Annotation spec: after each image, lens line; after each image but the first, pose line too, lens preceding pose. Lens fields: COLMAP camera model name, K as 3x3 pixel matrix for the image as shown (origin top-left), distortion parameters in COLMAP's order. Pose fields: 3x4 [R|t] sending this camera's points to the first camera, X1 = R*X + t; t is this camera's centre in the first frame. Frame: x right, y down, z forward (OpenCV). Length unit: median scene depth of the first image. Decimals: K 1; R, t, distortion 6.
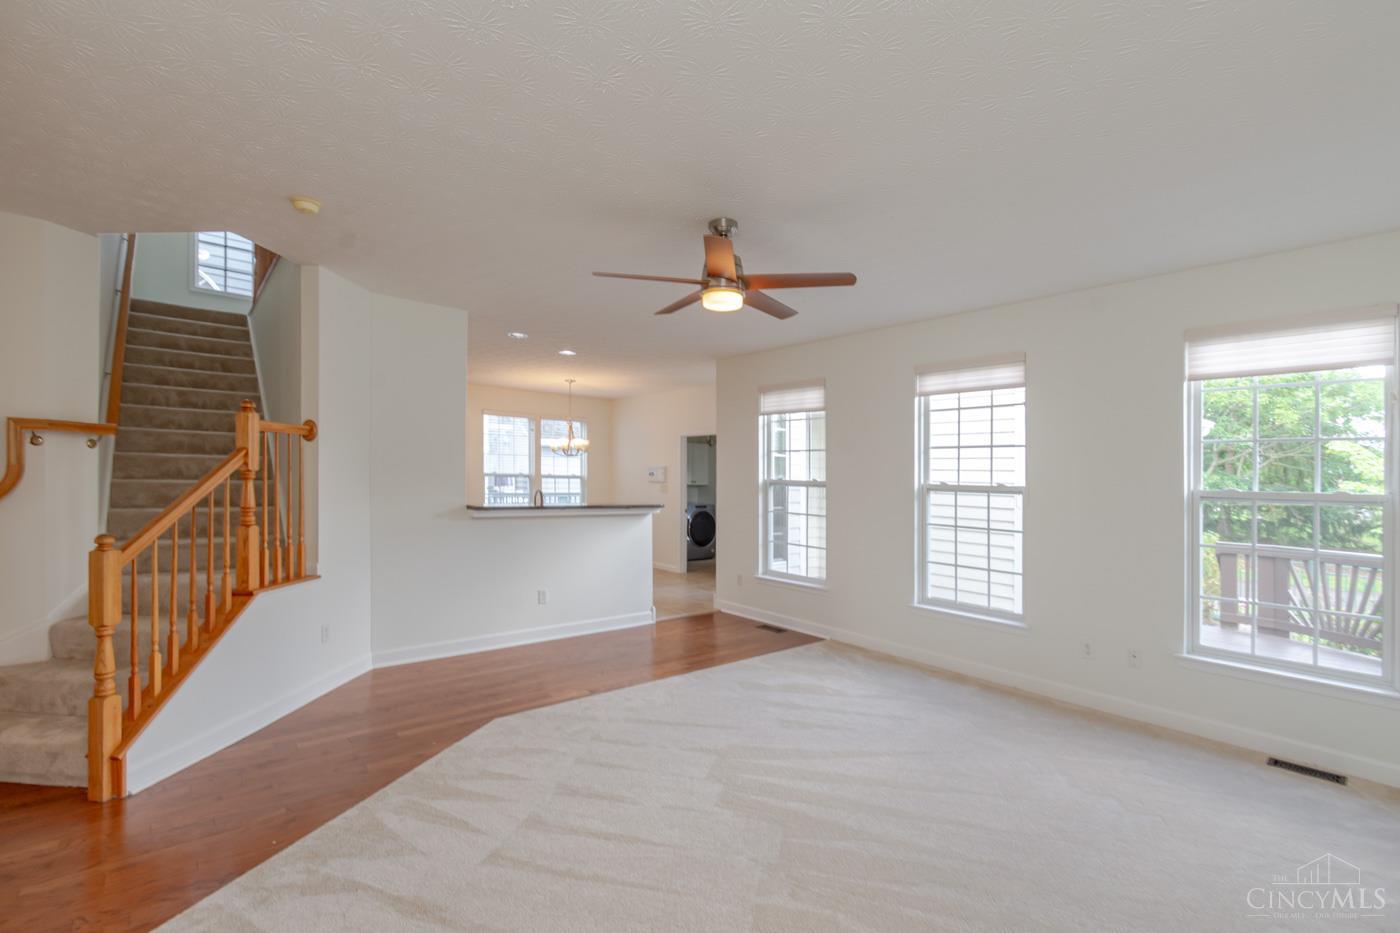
lens RADIAL K [[615.6, 0, 683.8], [0, 615.6, 472.7], [0, 0, 1]] dist [0.001307, 0.000616]
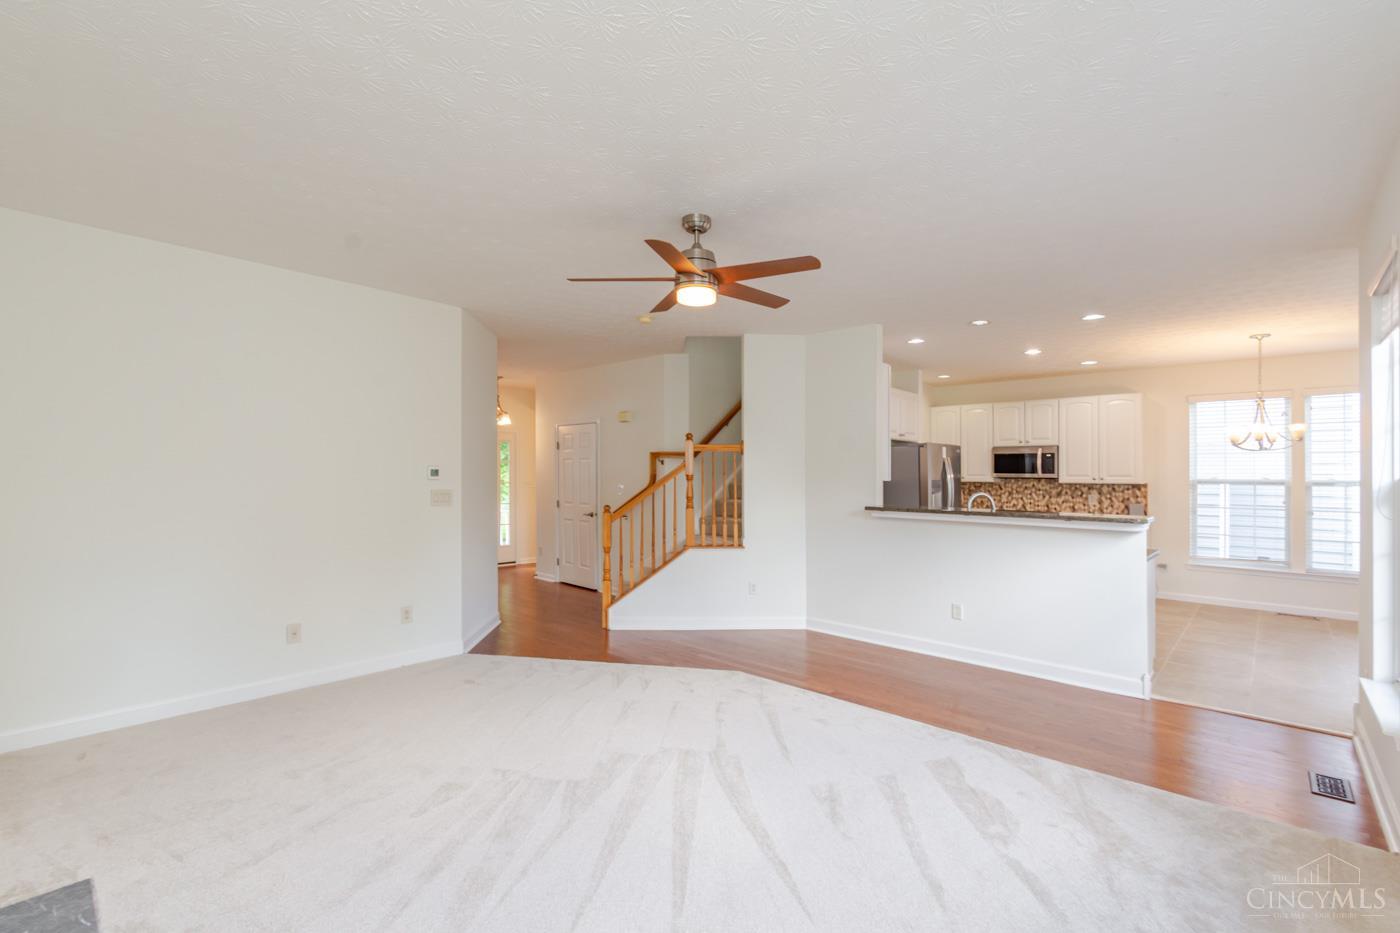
lens RADIAL K [[617.6, 0, 690.0], [0, 617.6, 482.5], [0, 0, 1]] dist [0.003331, 0.000551]
pose [[0.146498, -0.004146, -0.989202, 0.810908], [0.002725, 0.999989, -0.003788, 0.017888], [0.989207, -0.002141, 0.146508, 0.628198]]
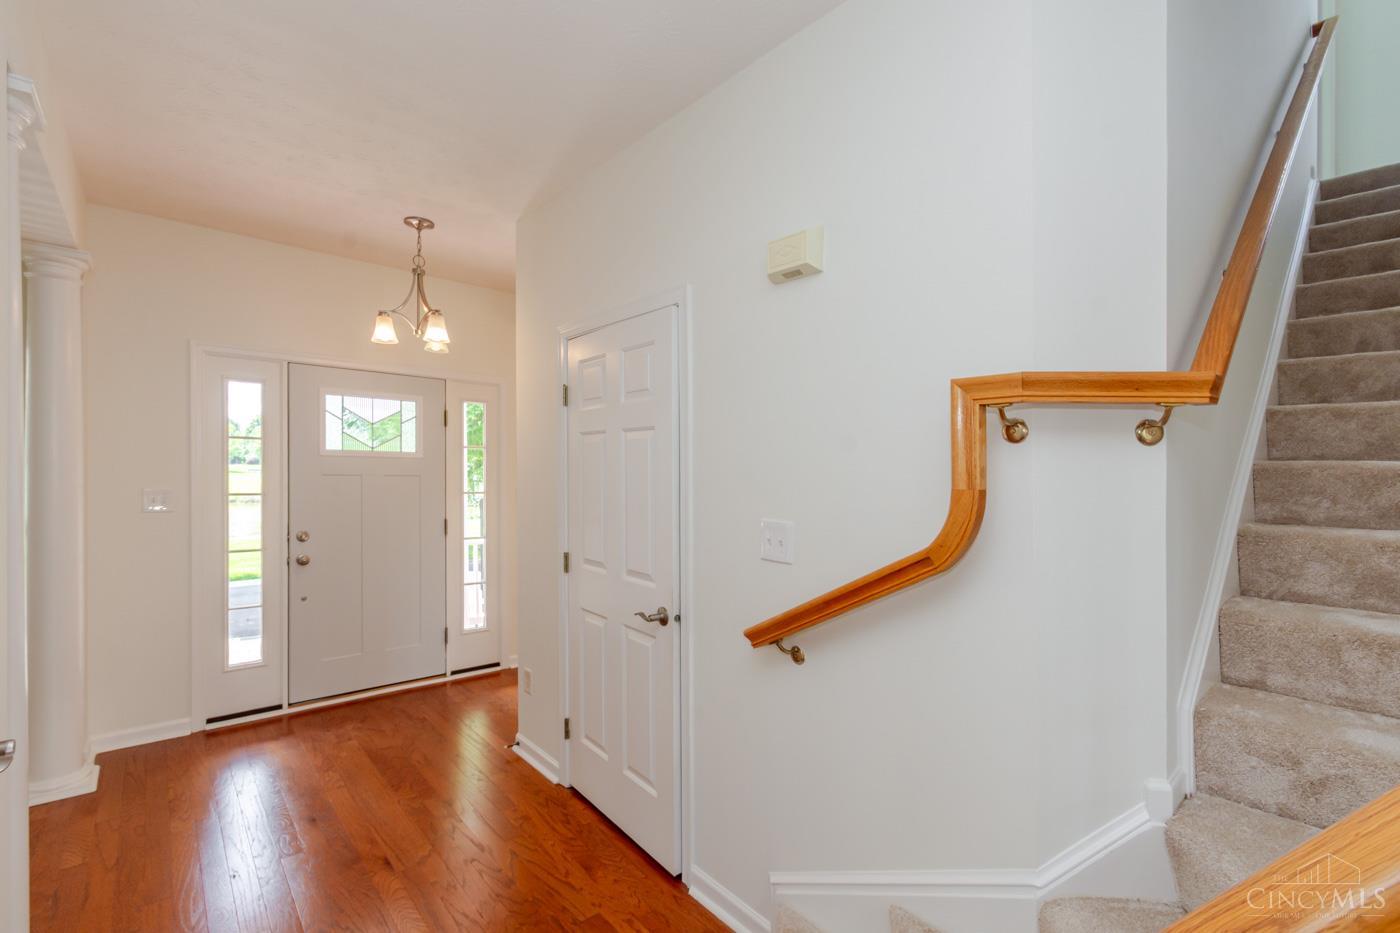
lens RADIAL K [[615.6, 0, 683.8], [0, 615.6, 472.7], [0, 0, 1]] dist [0.001307, 0.000616]
pose [[0.017828, -0.021388, -0.999612, -0.517250], [-0.007890, 0.999737, -0.021532, -0.011995], [0.999810, 0.008271, 0.017655, 0.615733]]
